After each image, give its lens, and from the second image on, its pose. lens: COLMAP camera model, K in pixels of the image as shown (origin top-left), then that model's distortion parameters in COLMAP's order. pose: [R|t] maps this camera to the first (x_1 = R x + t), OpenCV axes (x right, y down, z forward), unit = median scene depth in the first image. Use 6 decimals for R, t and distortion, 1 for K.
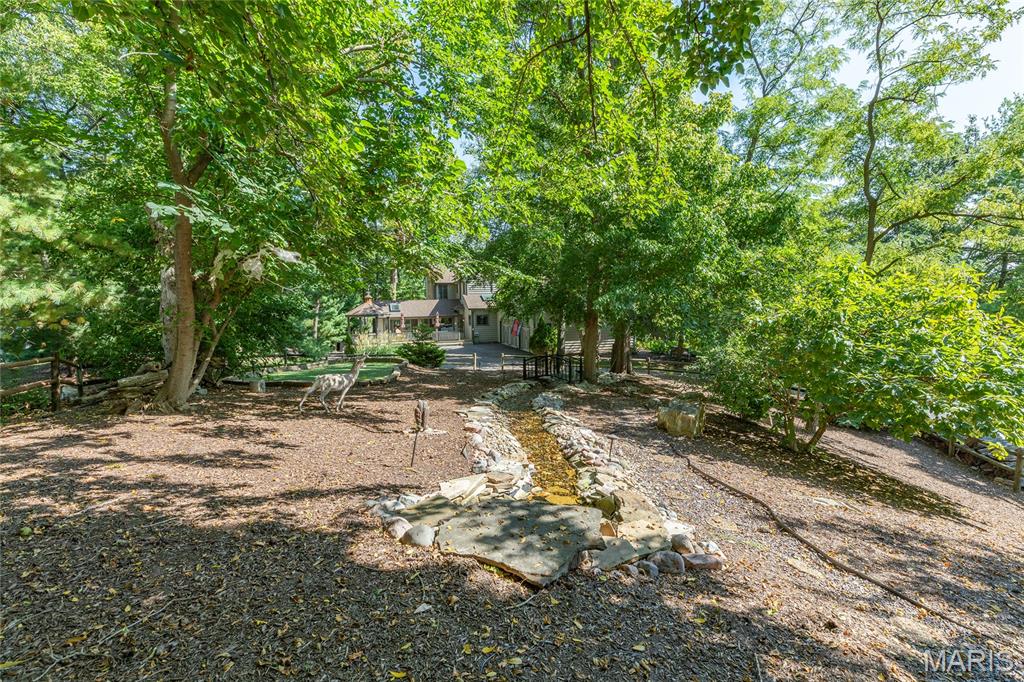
lens RADIAL K [[458.6, 0, 513.4], [0, 458.6, 340.6], [0, 0, 1]] dist [-0.004798, 0.000094]
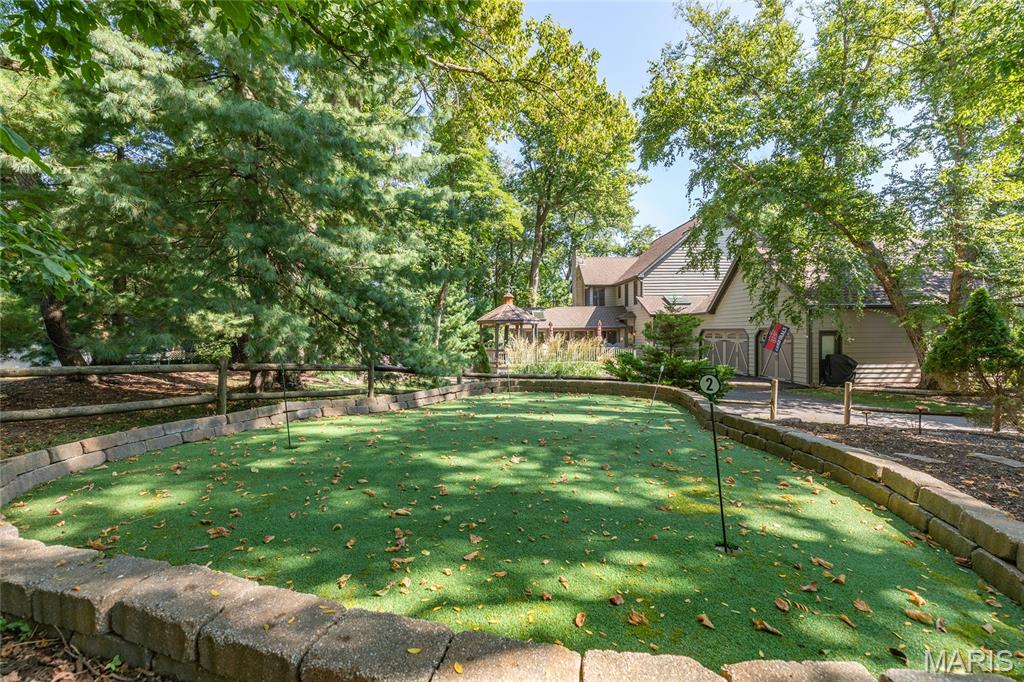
lens RADIAL K [[458.6, 0, 511.2], [0, 458.6, 341.0], [0, 0, 1]] dist [-0.004798, 0.000094]
pose [[0.970564, 0.007479, -0.240729, -0.135167], [-0.022481, 0.997967, -0.059637, 0.014202], [0.239794, 0.063293, 0.968758, 0.308375]]
